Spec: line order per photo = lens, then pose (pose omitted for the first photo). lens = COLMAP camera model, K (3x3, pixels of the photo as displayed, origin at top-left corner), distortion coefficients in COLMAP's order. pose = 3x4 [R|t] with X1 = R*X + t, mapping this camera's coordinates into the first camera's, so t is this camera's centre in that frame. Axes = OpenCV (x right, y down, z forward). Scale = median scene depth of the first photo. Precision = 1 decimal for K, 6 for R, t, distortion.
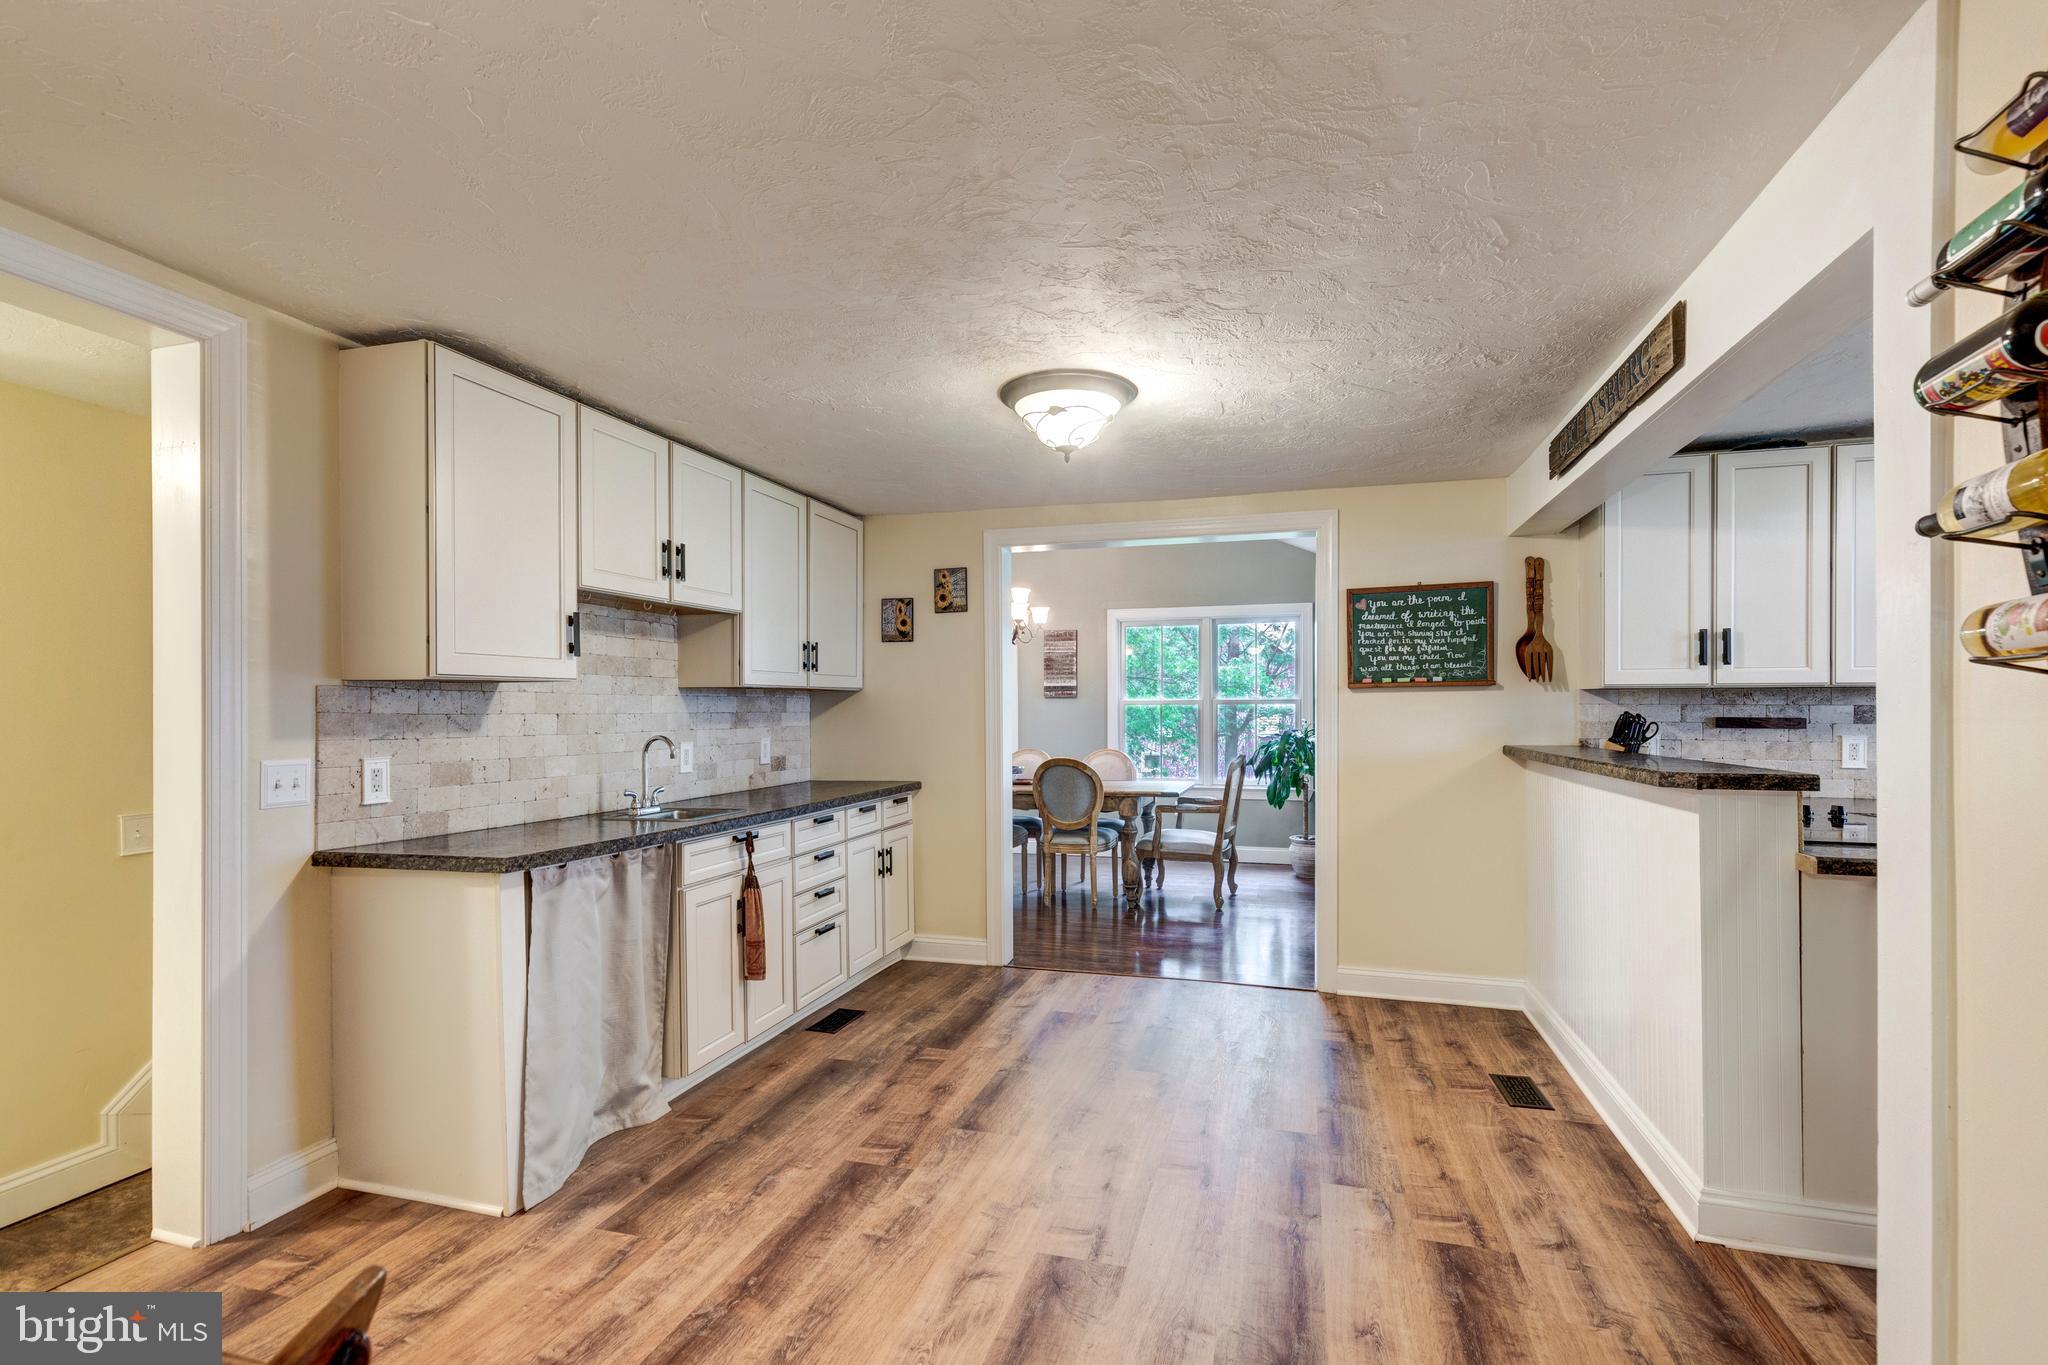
lens RADIAL K [[939.6, 0, 1020.6], [0, 939.6, 715.9], [0, 0, 1]] dist [-0.009072, 0.000176]
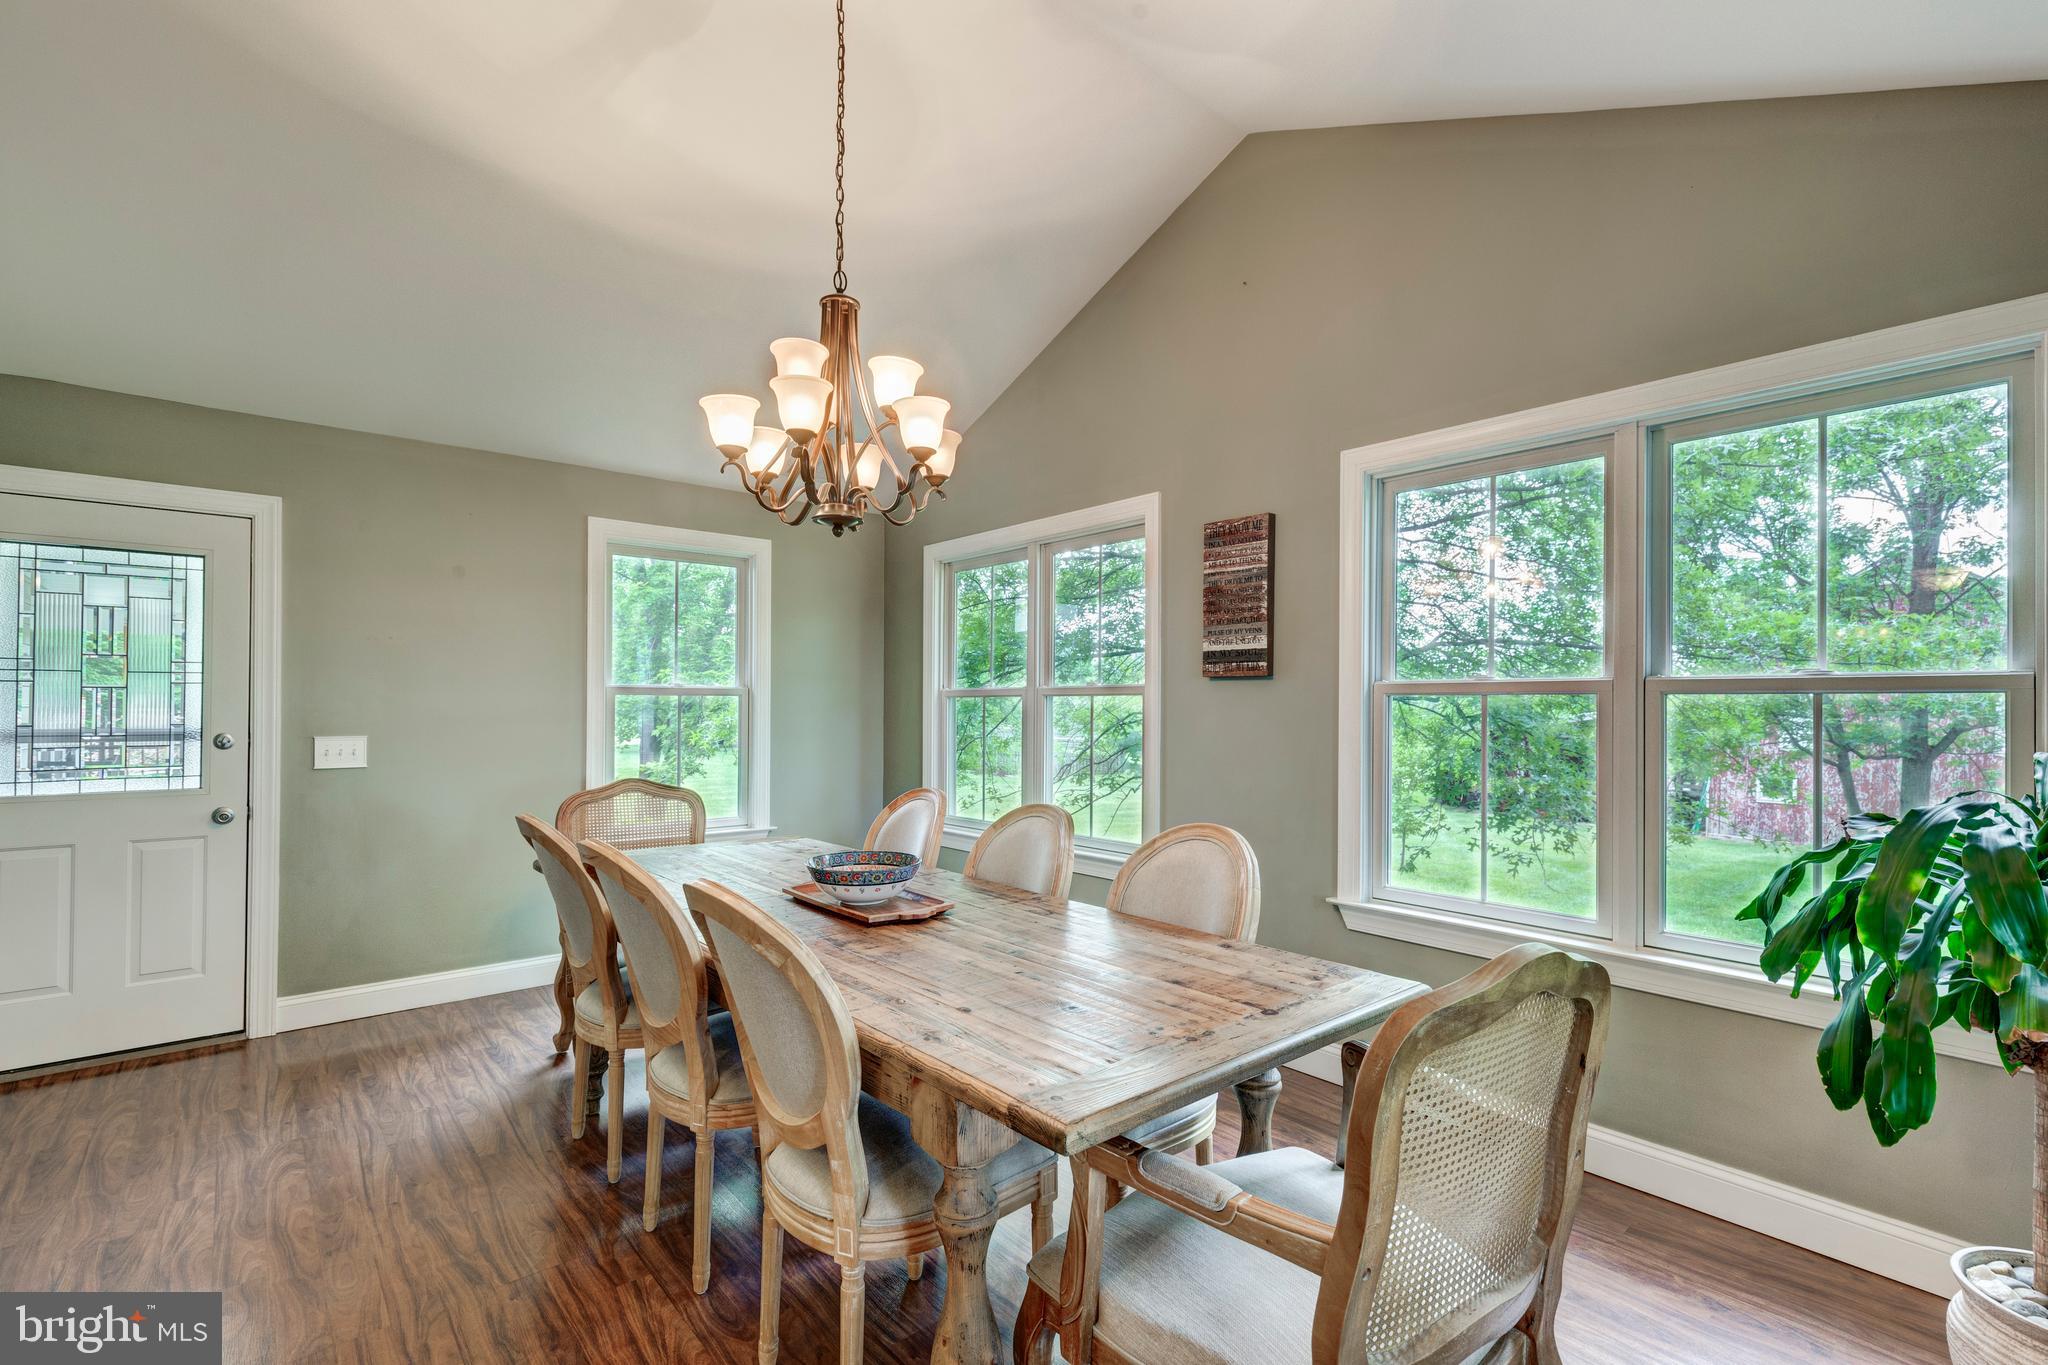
lens RADIAL K [[939.6, 0, 1031.0], [0, 939.6, 700.3], [0, 0, 1]] dist [-0.009072, 0.000176]
pose [[0.849526, 0.003337, -0.527537, 0.406983], [-0.012229, 0.999836, -0.013368, -0.006050], [0.527405, 0.017807, 0.849427, 1.294173]]
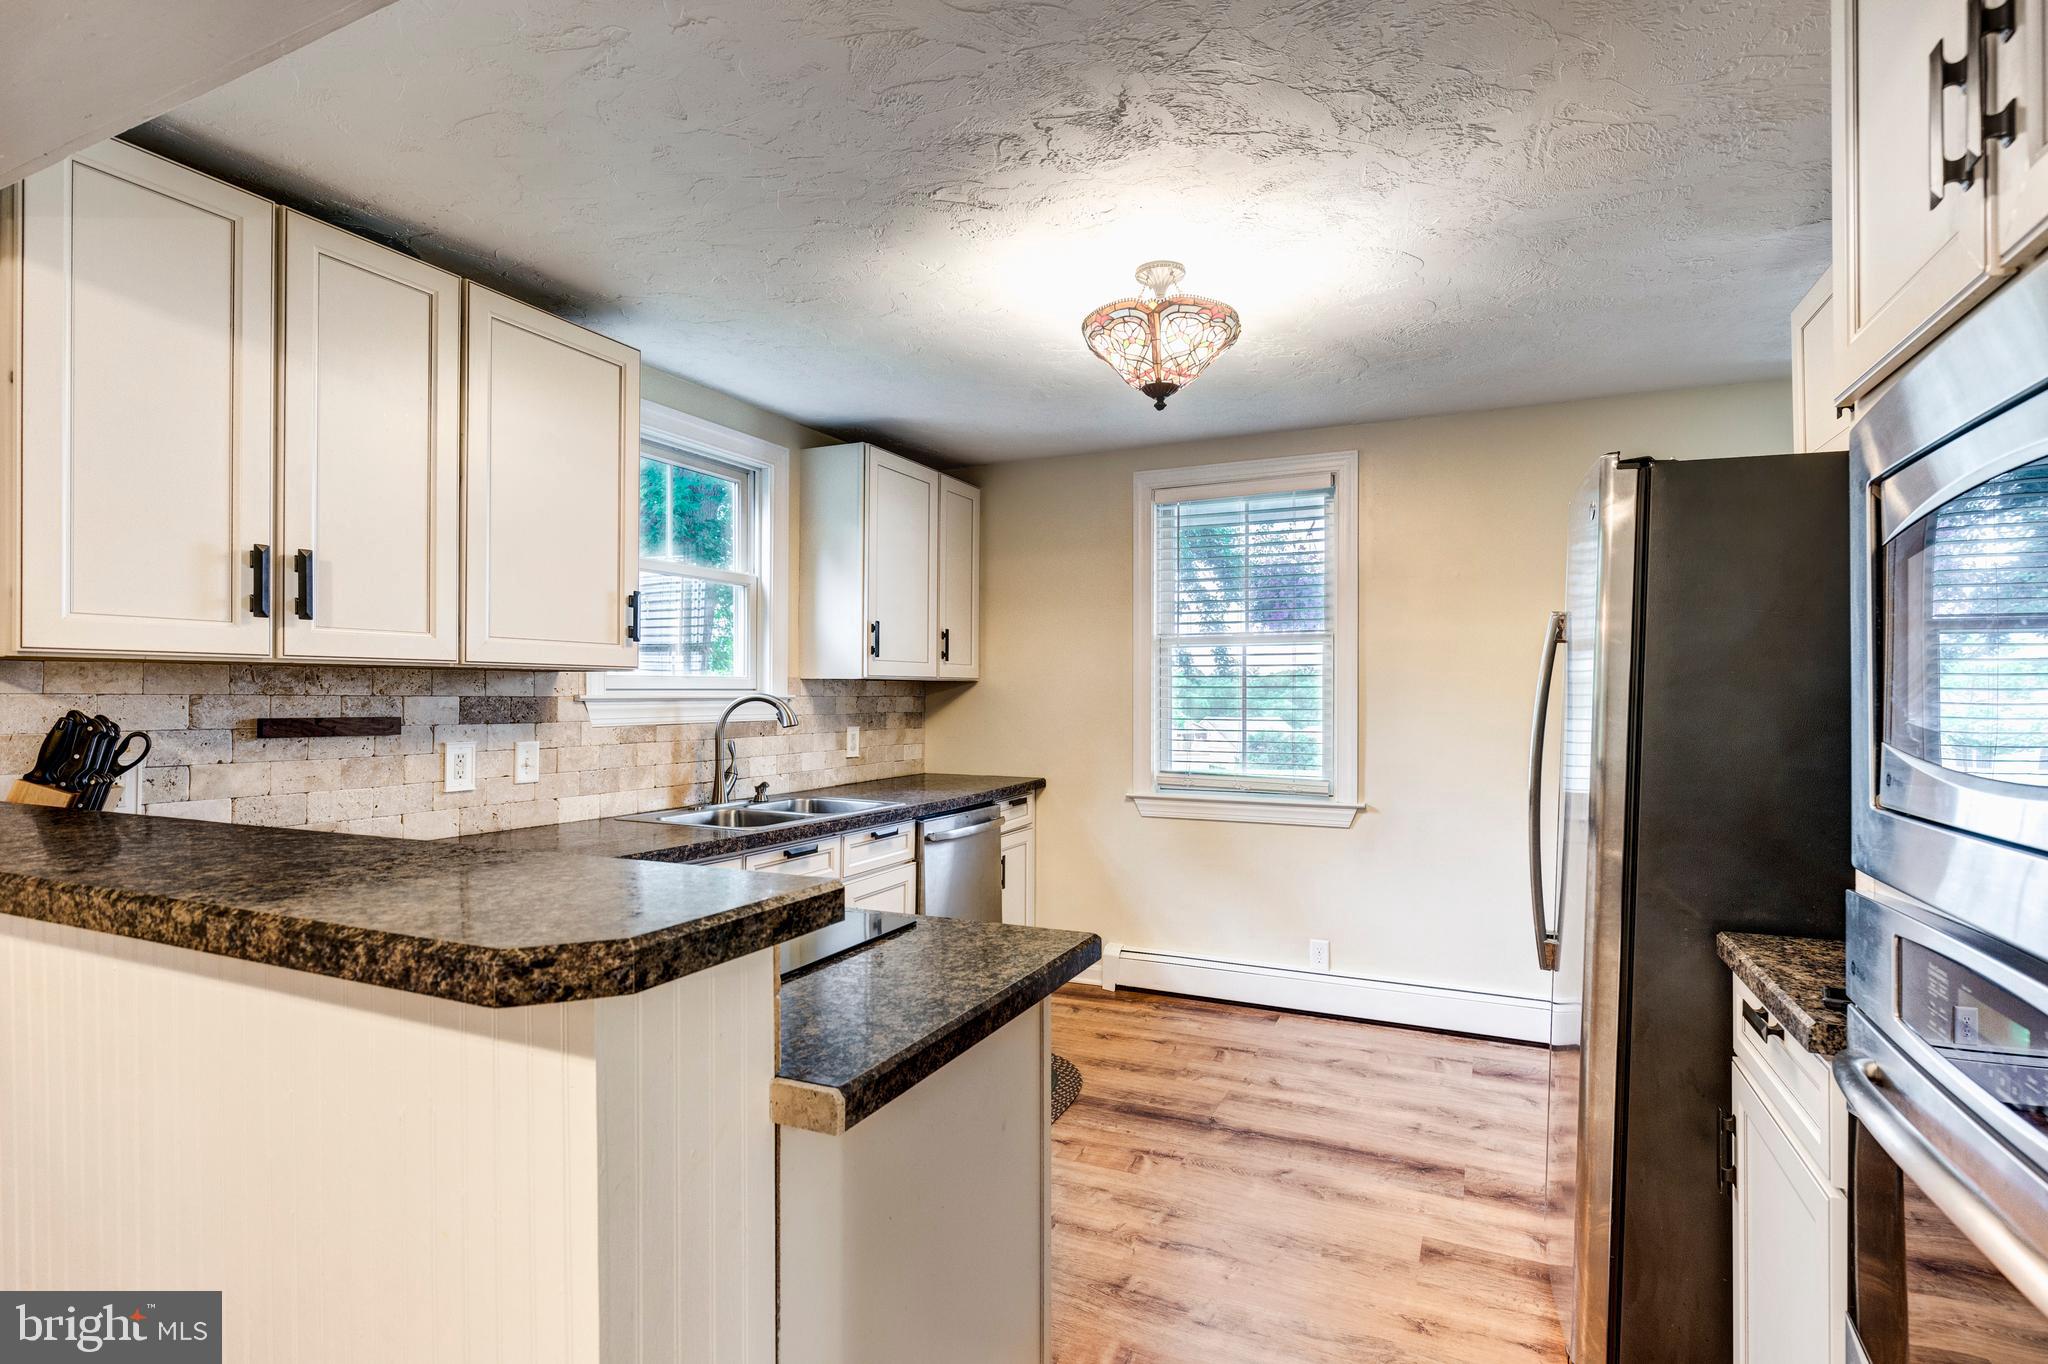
lens RADIAL K [[968.7, 0, 1038.6], [0, 968.7, 686.0], [0, 0, 1]] dist [-0.011694, 0.000545]
pose [[0.125645, 0.010055, 0.992024, 0.260813], [0.005191, 0.999928, -0.010792, -0.009322], [-0.992062, 0.006505, 0.125583, 0.500133]]
